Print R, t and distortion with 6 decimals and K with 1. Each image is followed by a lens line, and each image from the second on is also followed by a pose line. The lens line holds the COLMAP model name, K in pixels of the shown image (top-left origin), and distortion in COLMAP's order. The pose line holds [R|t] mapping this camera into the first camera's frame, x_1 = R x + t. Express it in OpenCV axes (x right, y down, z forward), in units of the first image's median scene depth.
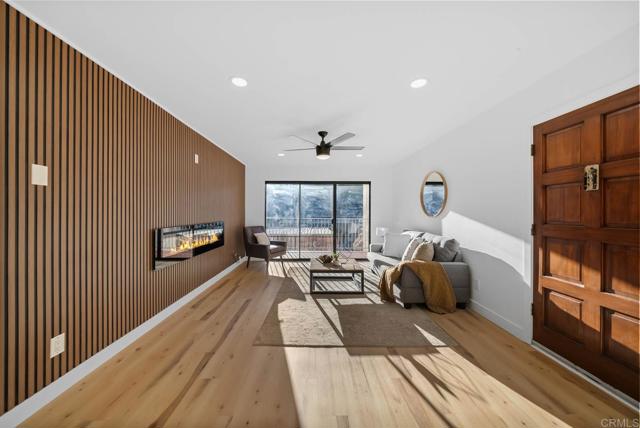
lens RADIAL K [[221.9, 0, 320.8], [0, 221.9, 210.9], [0, 0, 1]] dist [0.000031, -0.000057]
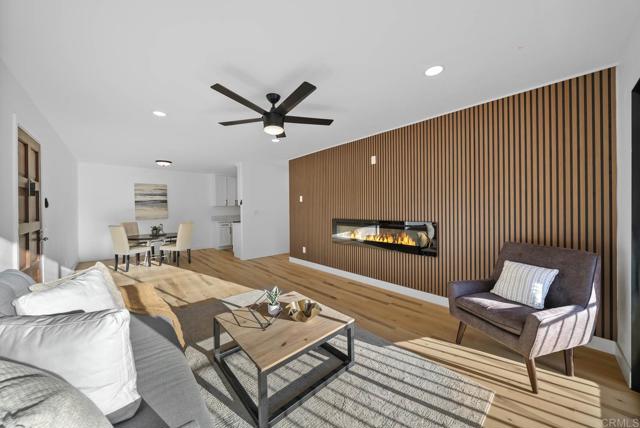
lens RADIAL K [[221.9, 0, 320.8], [0, 221.9, 210.9], [0, 0, 1]] dist [0.000031, -0.000057]
pose [[-0.755218, 0.000511, -0.655474, 0.572566], [0.001768, 0.999998, -0.001259, 0.014057], [0.655471, -0.002110, -0.755217, 2.600621]]
